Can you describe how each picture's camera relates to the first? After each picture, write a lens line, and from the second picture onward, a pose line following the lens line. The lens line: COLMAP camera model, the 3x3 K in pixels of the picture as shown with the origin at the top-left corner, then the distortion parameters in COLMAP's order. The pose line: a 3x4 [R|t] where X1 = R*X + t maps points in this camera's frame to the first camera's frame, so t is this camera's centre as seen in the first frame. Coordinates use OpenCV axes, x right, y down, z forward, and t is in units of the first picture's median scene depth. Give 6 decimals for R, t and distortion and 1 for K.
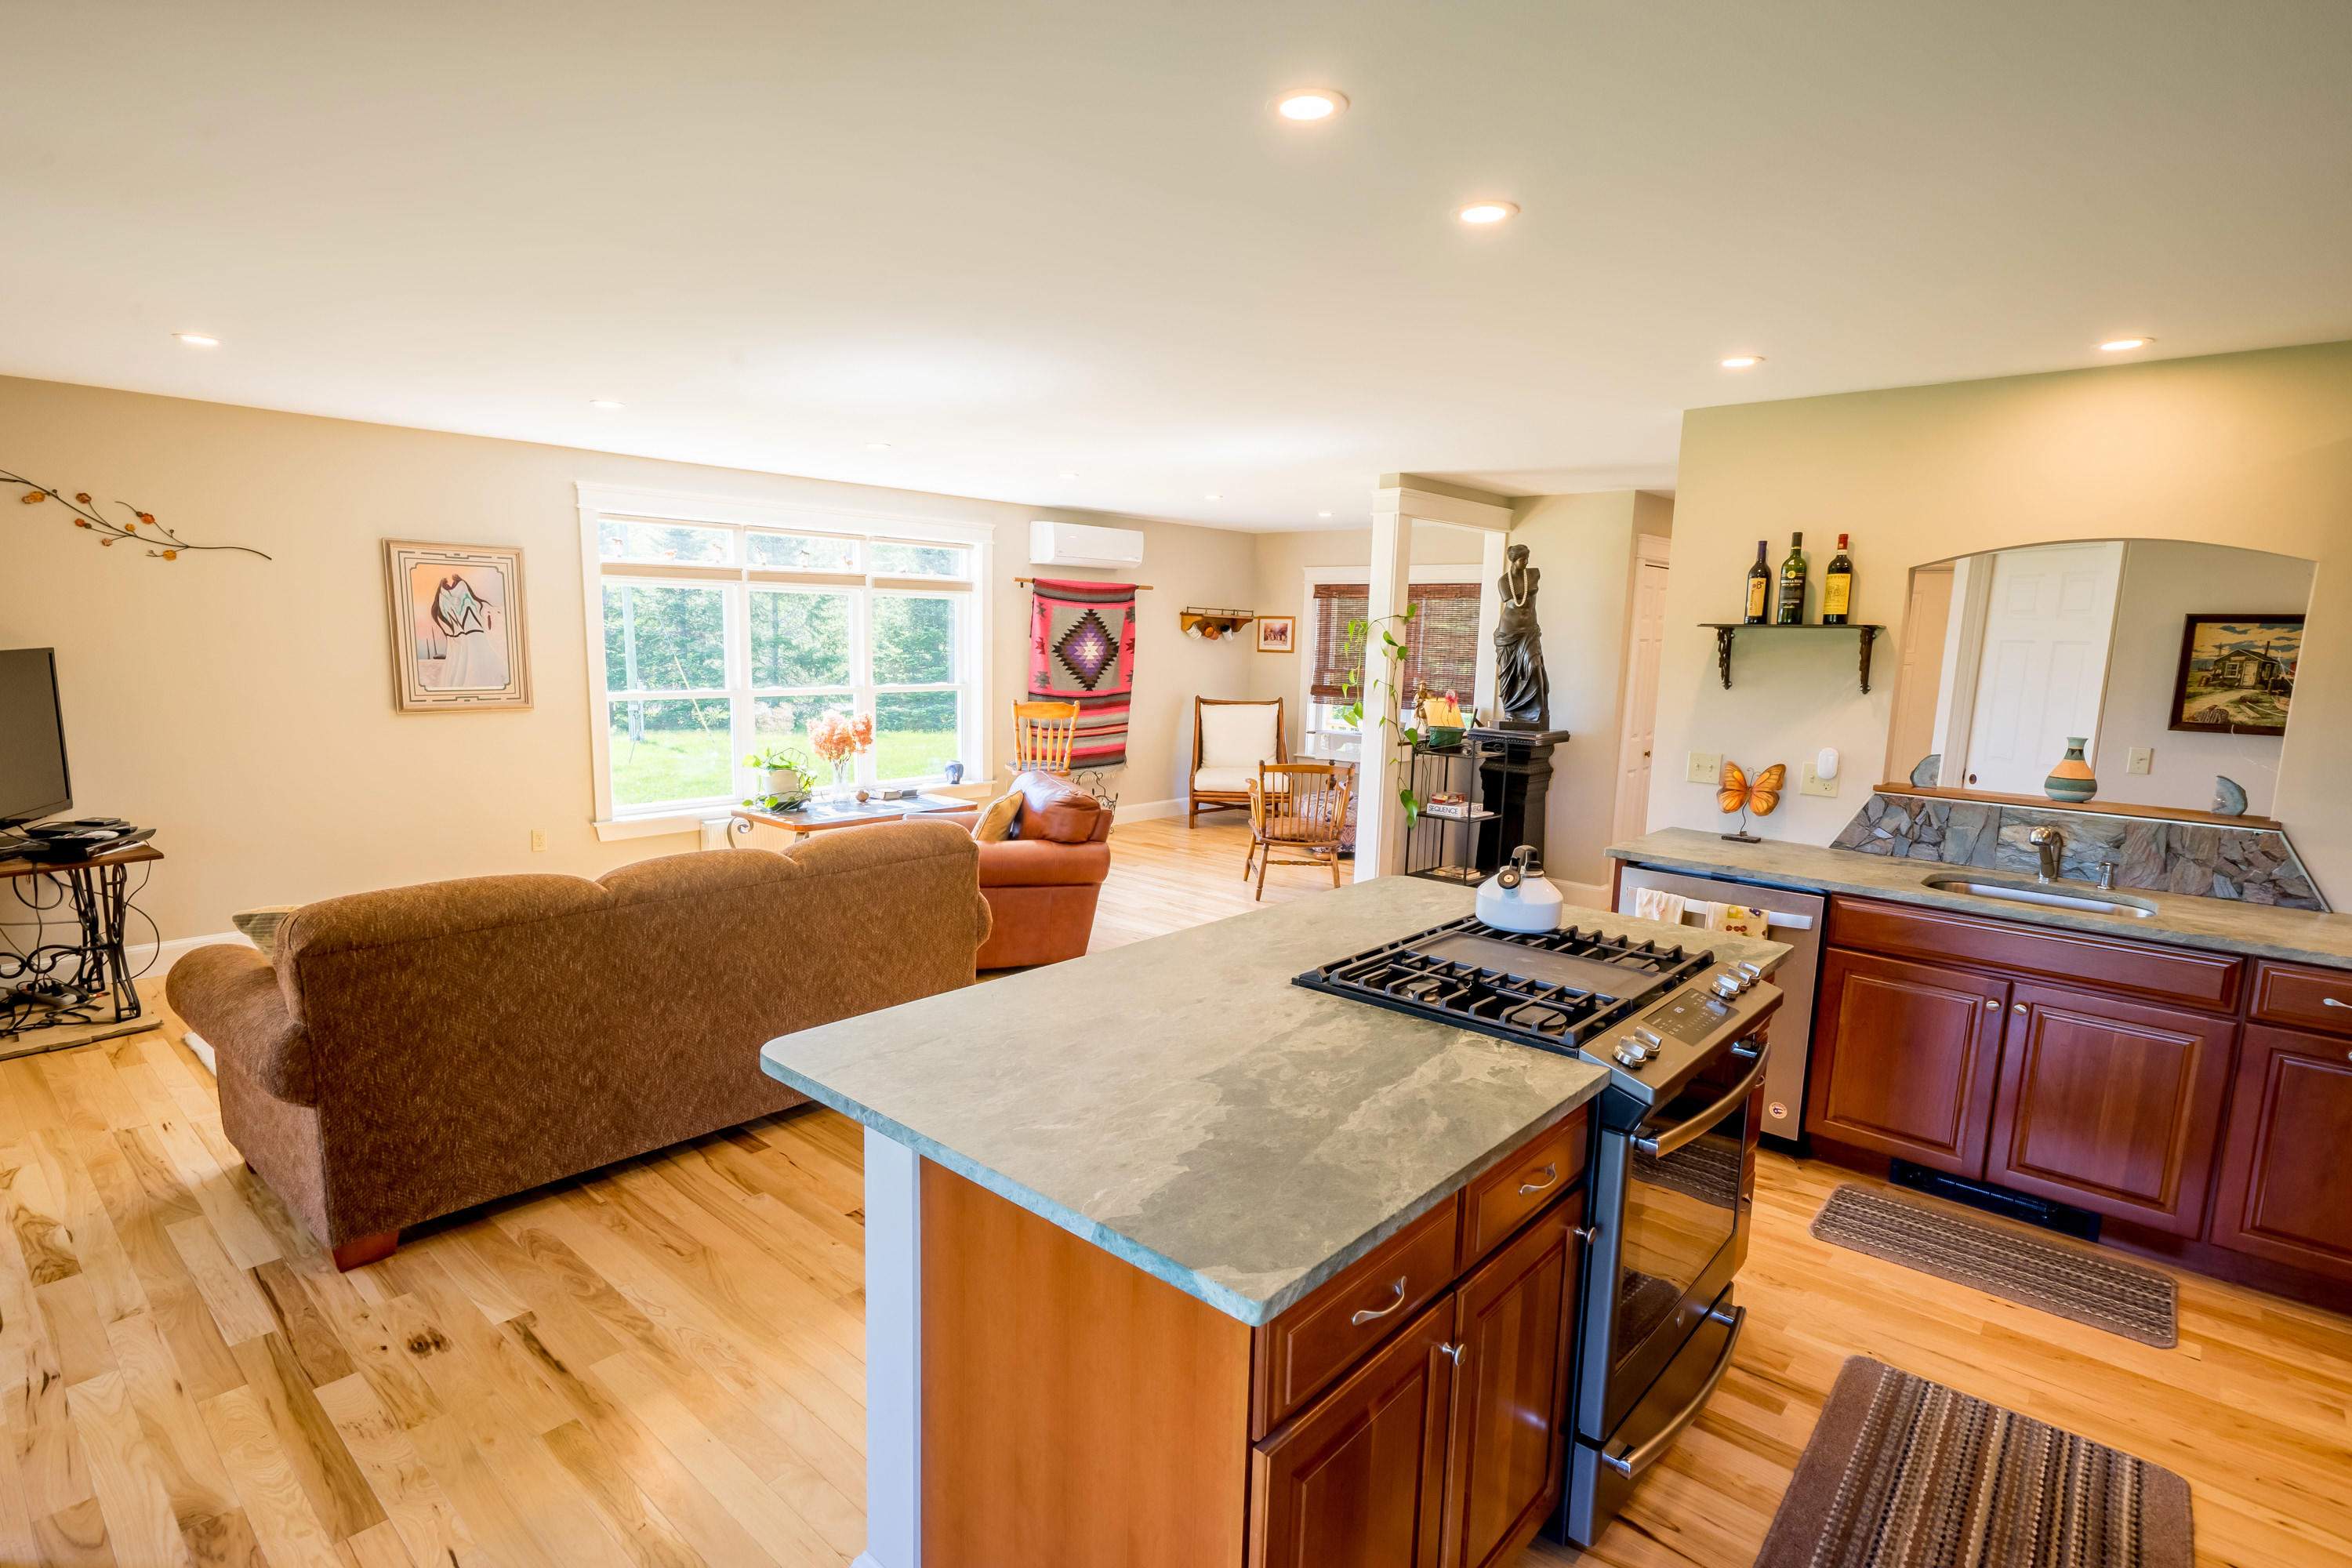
lens RADIAL K [[1090.0, 0, 1176.0], [0, 1090.0, 784.0], [0, 0, 1]] dist [0.023895, 0.000144]
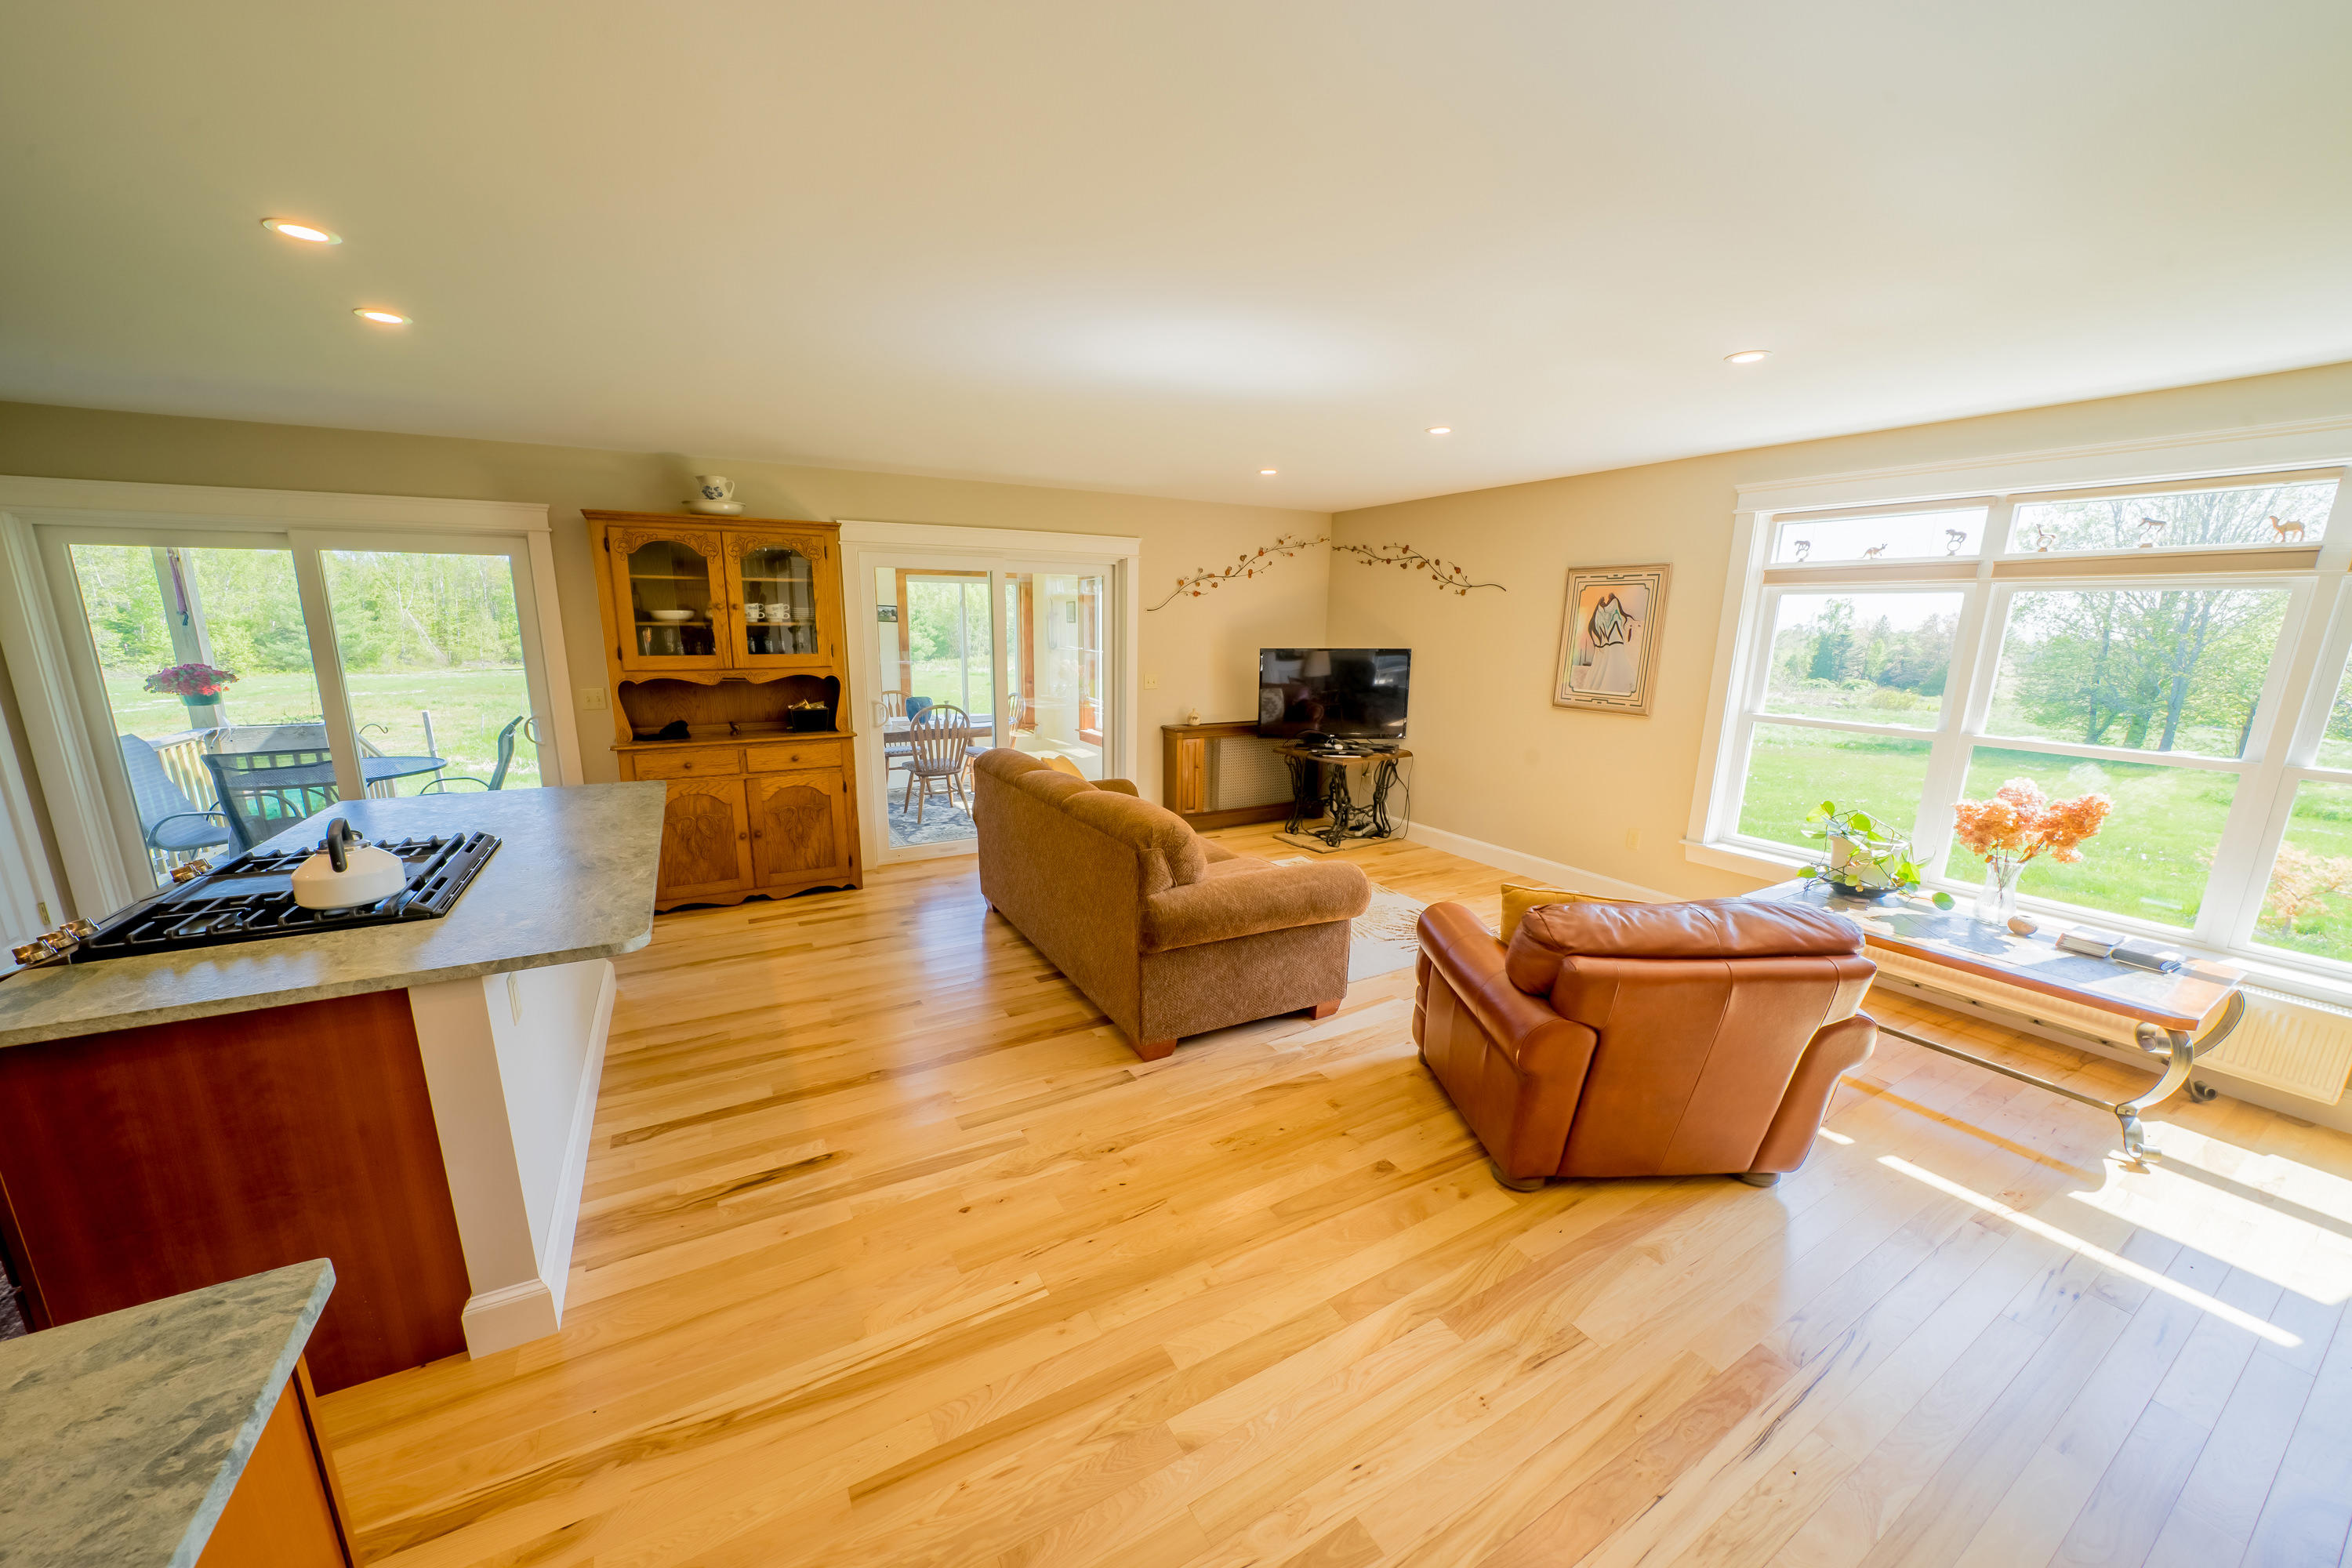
lens RADIAL K [[831.5, 0, 1161.1], [0, 831.5, 803.4], [0, 0, 1]] dist [-0.029632, 0.004244]
pose [[-0.313203, 0.177802, -0.932894, 0.220612], [-0.155402, 0.959482, 0.235043, -0.070781], [0.936885, 0.218590, -0.272881, 0.550995]]
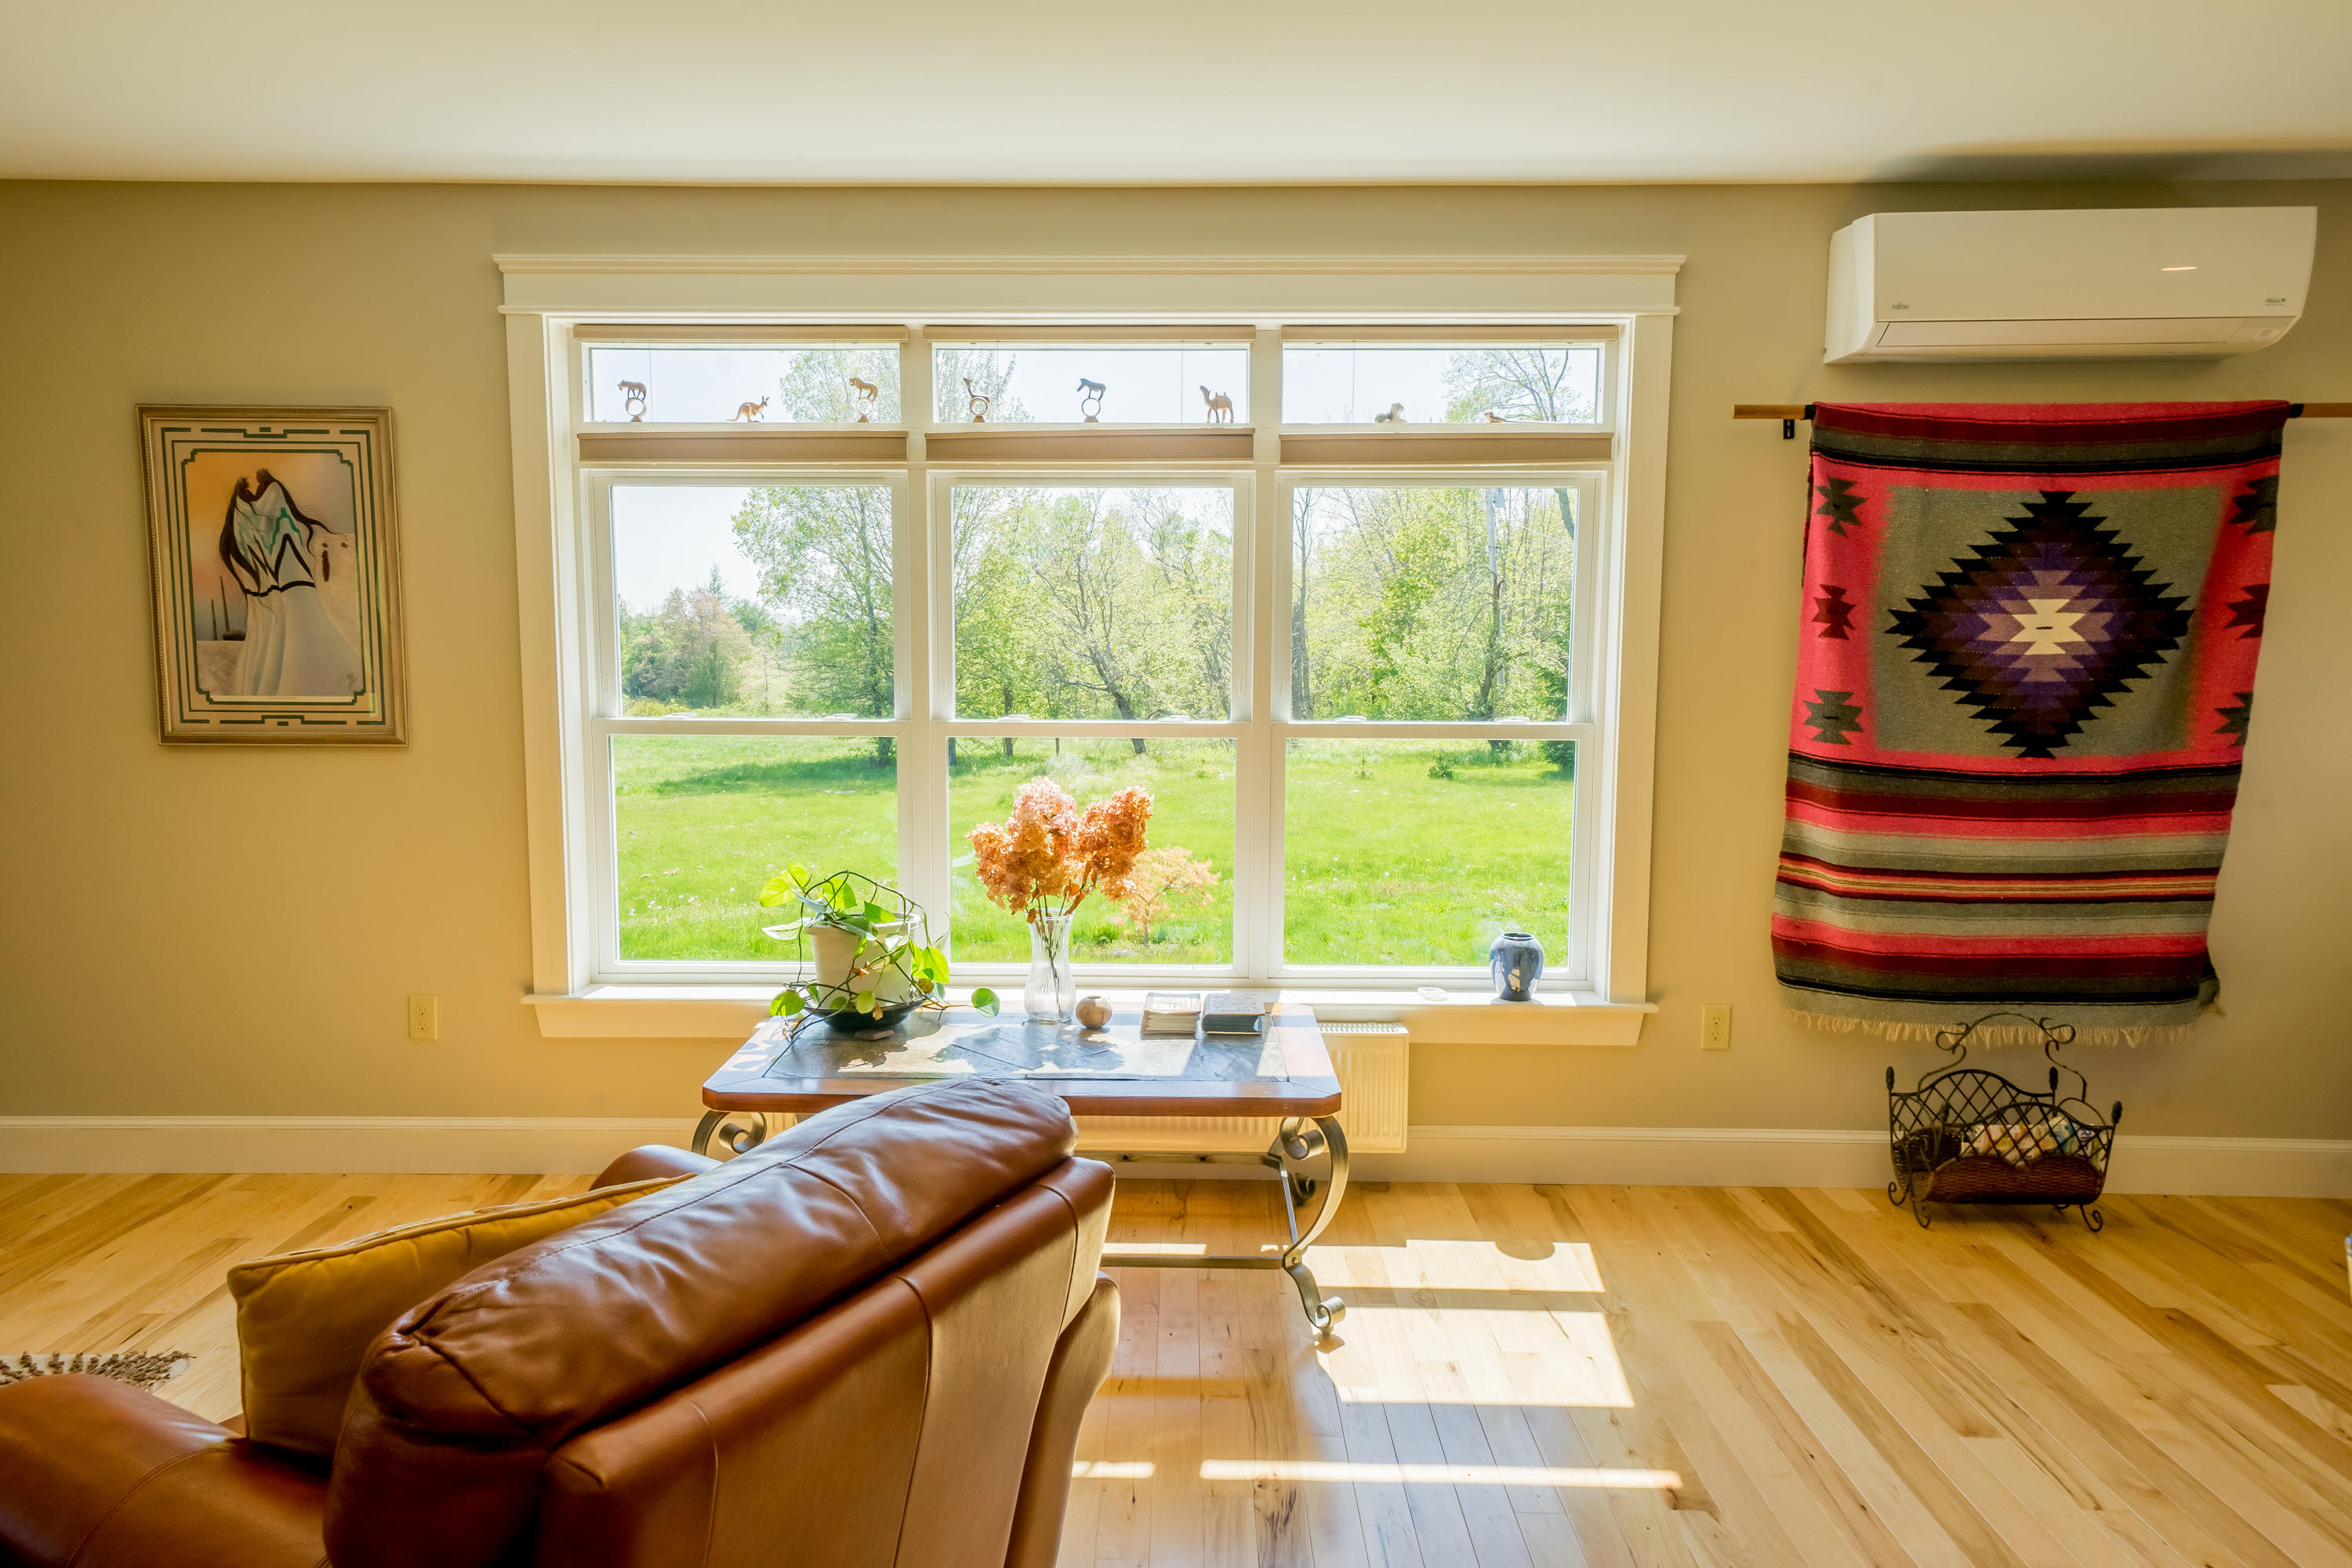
lens RADIAL K [[1611.1, 0, 1173.9], [0, 1611.1, 801.5], [0, 0, 1]] dist [0.031343, 0.002748]
pose [[0.654225, 0.066461, -0.753374, 0.116110], [-0.095336, 0.995432, 0.005026, -0.055209], [0.750267, 0.068535, 0.657573, 0.547059]]
